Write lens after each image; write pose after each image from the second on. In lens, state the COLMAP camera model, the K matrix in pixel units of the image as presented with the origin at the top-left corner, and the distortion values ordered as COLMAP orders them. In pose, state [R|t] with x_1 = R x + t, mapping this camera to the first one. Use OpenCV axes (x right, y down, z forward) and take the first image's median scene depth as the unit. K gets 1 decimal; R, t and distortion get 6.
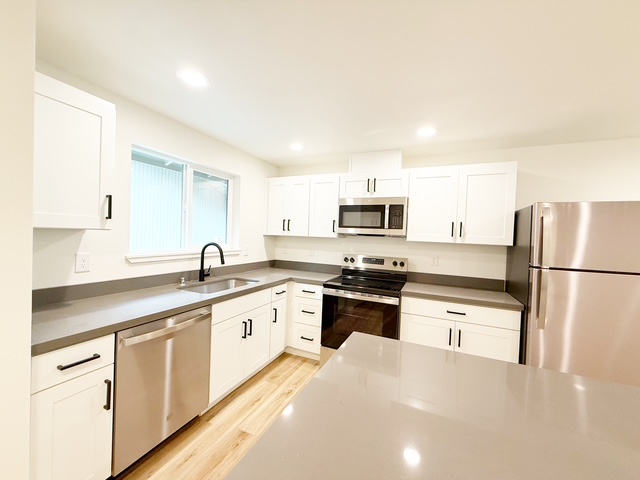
lens RADIAL K [[253.7, 0, 318.5], [0, 253.7, 239.3], [0, 0, 1]] dist [-0.002663, -0.000206]
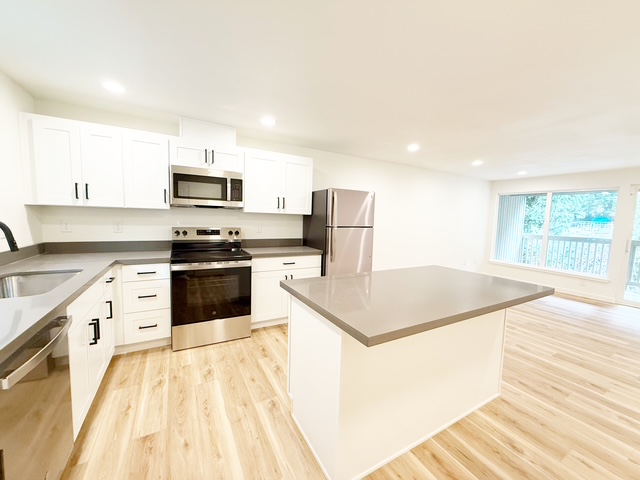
lens RADIAL K [[255.8, 0, 319.4], [0, 255.8, 238.1], [0, 0, 1]] dist [0.000188, 0.000140]
pose [[0.591626, -0.087393, 0.801462, -0.388783], [0.003411, 0.994370, 0.105910, 0.002188], [-0.806205, -0.059925, 0.588593, 0.037891]]
